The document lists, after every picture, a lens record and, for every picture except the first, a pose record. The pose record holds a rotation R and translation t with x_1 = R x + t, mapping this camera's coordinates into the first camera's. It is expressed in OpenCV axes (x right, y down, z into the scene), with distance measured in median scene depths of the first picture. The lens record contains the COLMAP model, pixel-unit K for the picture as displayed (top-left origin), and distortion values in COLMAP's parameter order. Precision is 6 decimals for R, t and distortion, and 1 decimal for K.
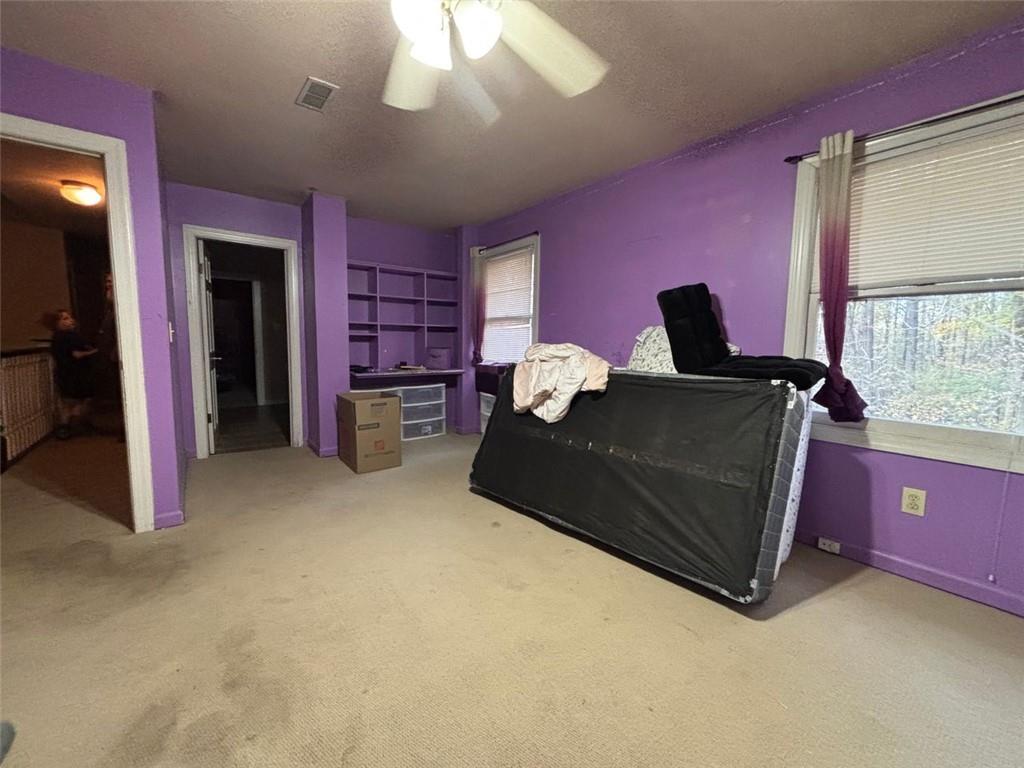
lens RADIAL K [[411.1, 0, 513.6], [0, 411.1, 385.1], [0, 0, 1]] dist [0.001574, 0.000991]
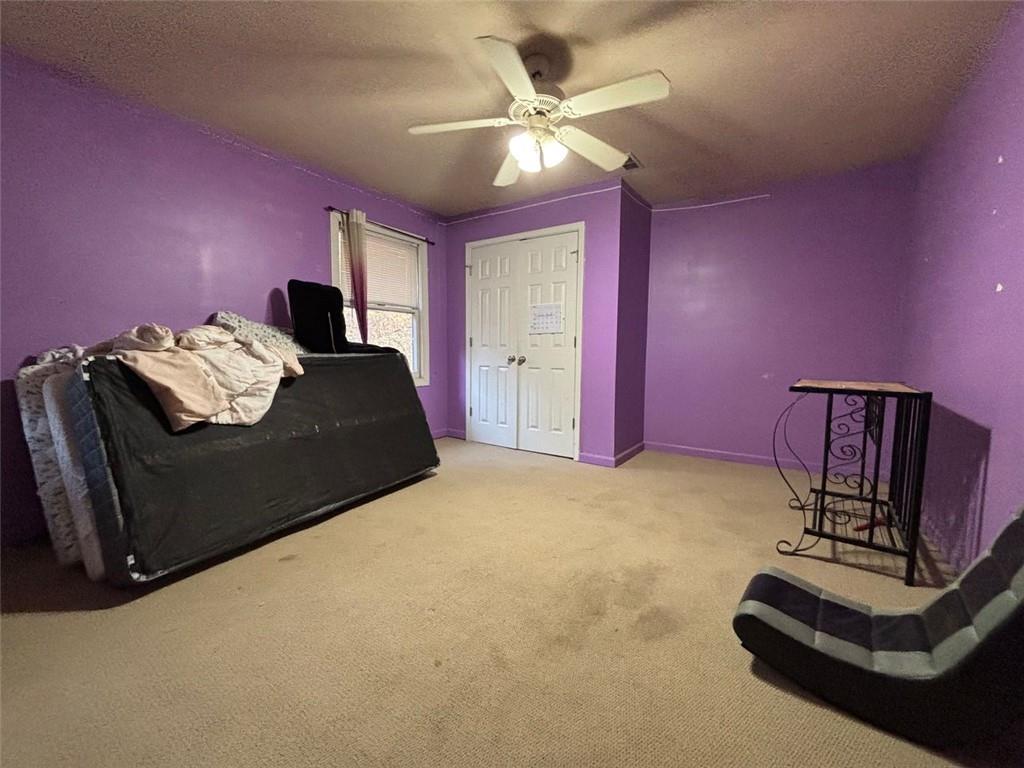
lens RADIAL K [[411.1, 0, 512.7], [0, 411.1, 382.4], [0, 0, 1]] dist [0.001574, 0.000991]
pose [[-0.306846, -0.091374, 0.947363, -0.998094], [0.090717, 0.988041, 0.124680, -0.052605], [-0.947426, 0.124200, -0.294887, 0.898390]]
